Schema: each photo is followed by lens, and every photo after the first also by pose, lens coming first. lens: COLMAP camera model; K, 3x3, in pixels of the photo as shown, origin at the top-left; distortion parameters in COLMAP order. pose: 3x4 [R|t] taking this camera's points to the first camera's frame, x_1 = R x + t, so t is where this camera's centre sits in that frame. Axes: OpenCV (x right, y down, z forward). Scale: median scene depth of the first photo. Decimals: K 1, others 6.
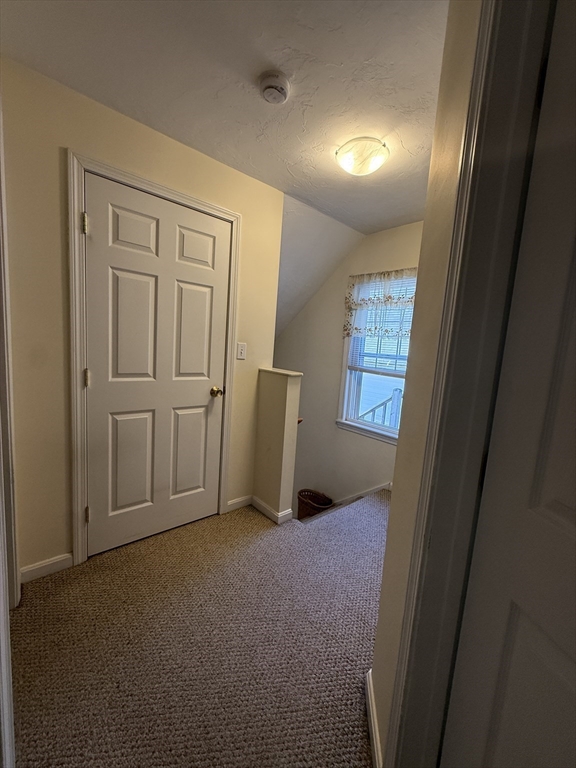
lens RADIAL K [[308.1, 0, 284.4], [0, 308.1, 382.3], [0, 0, 1]] dist [0.000105, 0.000659]
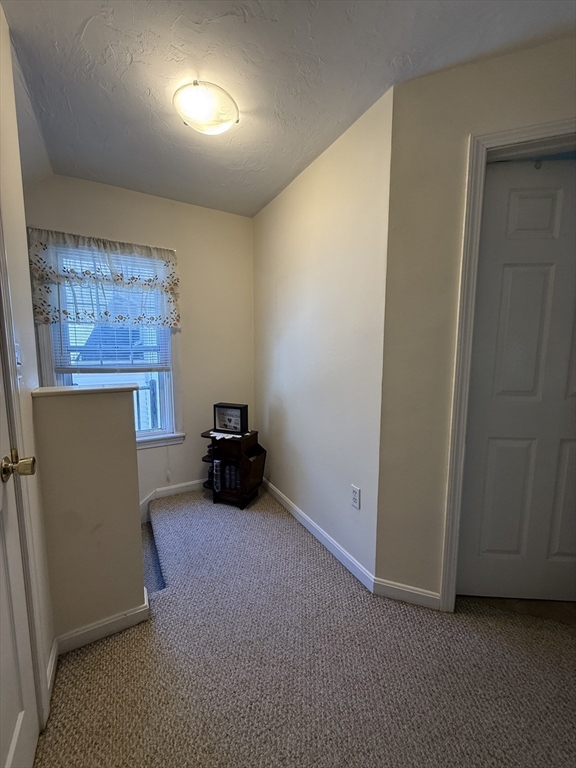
lens RADIAL K [[308.1, 0, 286.5], [0, 308.1, 383.0], [0, 0, 1]] dist [0.000105, 0.000659]
pose [[0.188173, -0.185136, 0.964529, -0.374535], [0.124777, 0.978621, 0.163498, -0.072288], [-0.974177, 0.089586, 0.207251, 0.399816]]
